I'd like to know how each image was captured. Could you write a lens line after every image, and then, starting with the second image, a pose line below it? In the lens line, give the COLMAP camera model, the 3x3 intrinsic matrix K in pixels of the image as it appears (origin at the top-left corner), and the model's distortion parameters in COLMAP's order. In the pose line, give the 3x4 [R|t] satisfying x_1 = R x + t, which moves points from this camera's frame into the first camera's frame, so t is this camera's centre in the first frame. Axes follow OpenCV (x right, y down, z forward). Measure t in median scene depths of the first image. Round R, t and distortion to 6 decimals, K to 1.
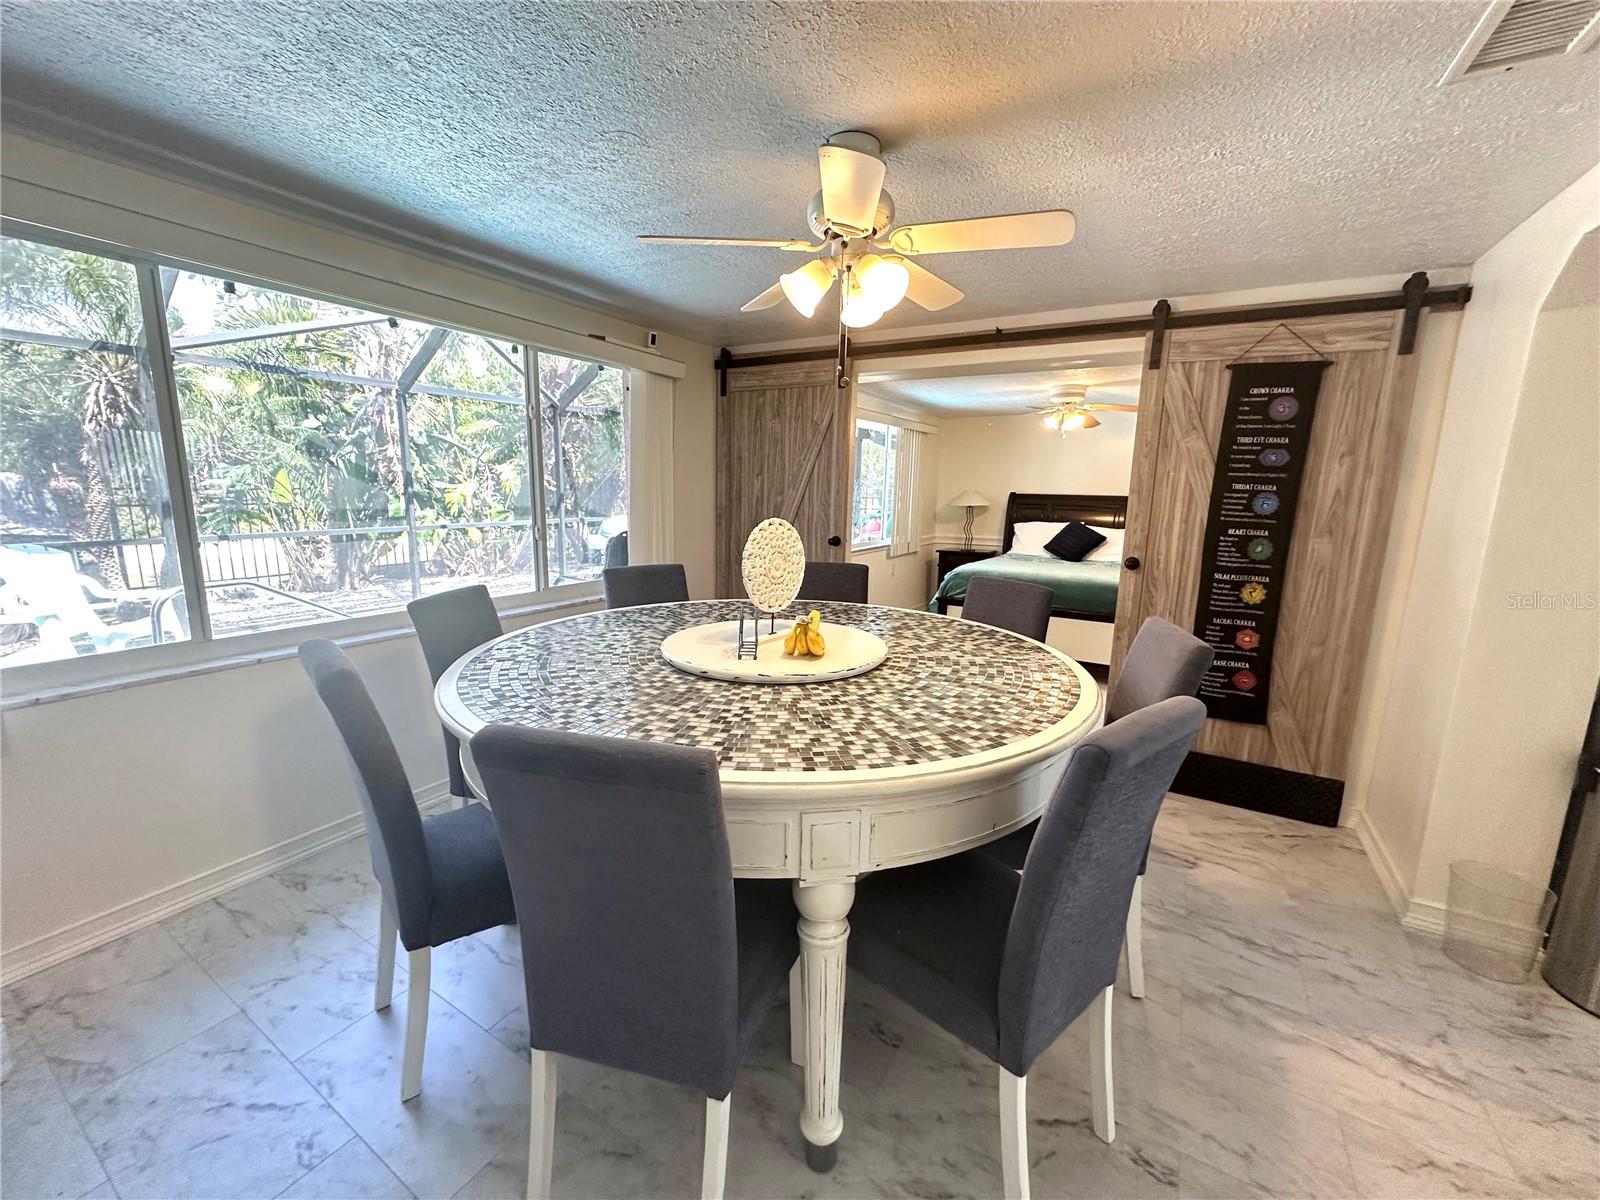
lens RADIAL K [[635.5, 0, 800.1], [0, 635.5, 598.5], [0, 0, 1]] dist [-0.002440, -0.000090]
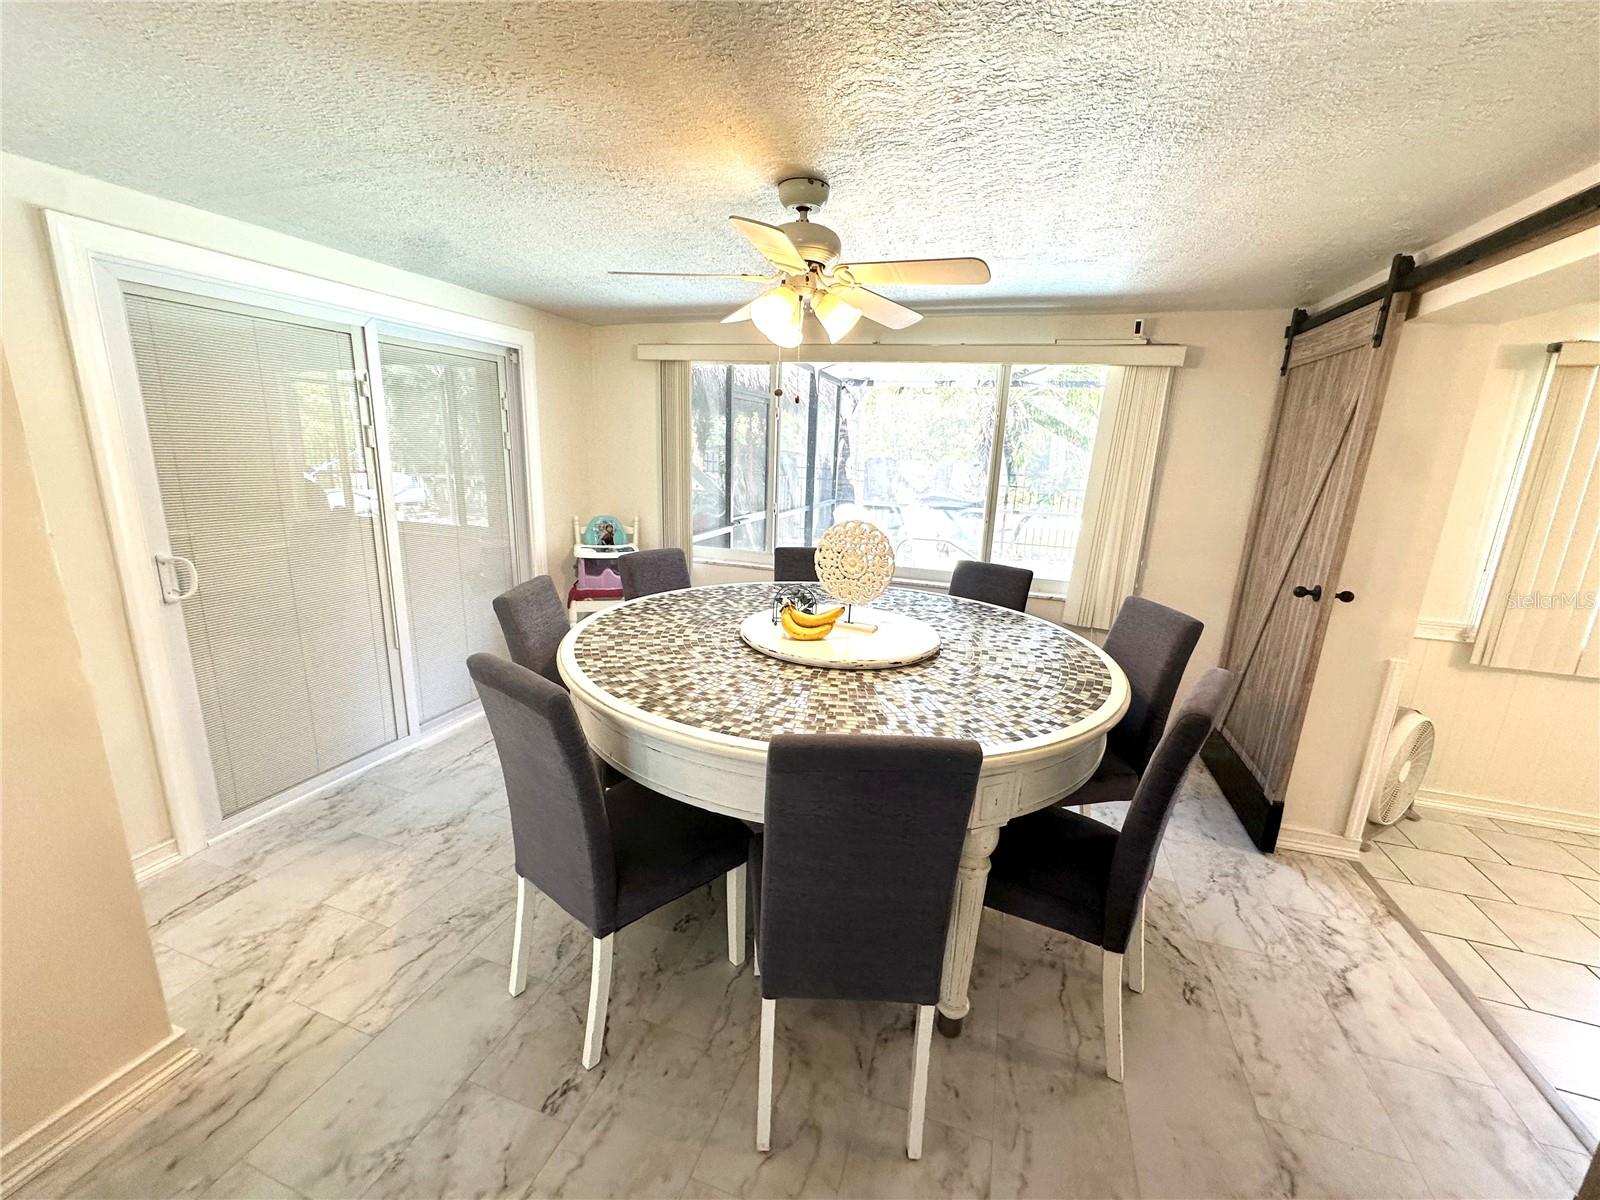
lens RADIAL K [[648.1, 0, 800.0], [0, 648.1, 600.0], [0, 0, 1]] dist [-0.011752, -0.000161]
pose [[0.219361, 0.214401, -0.951794, 1.360602], [-0.210697, 0.962945, 0.168353, -0.209106], [0.952621, 0.163610, 0.256407, 0.857915]]
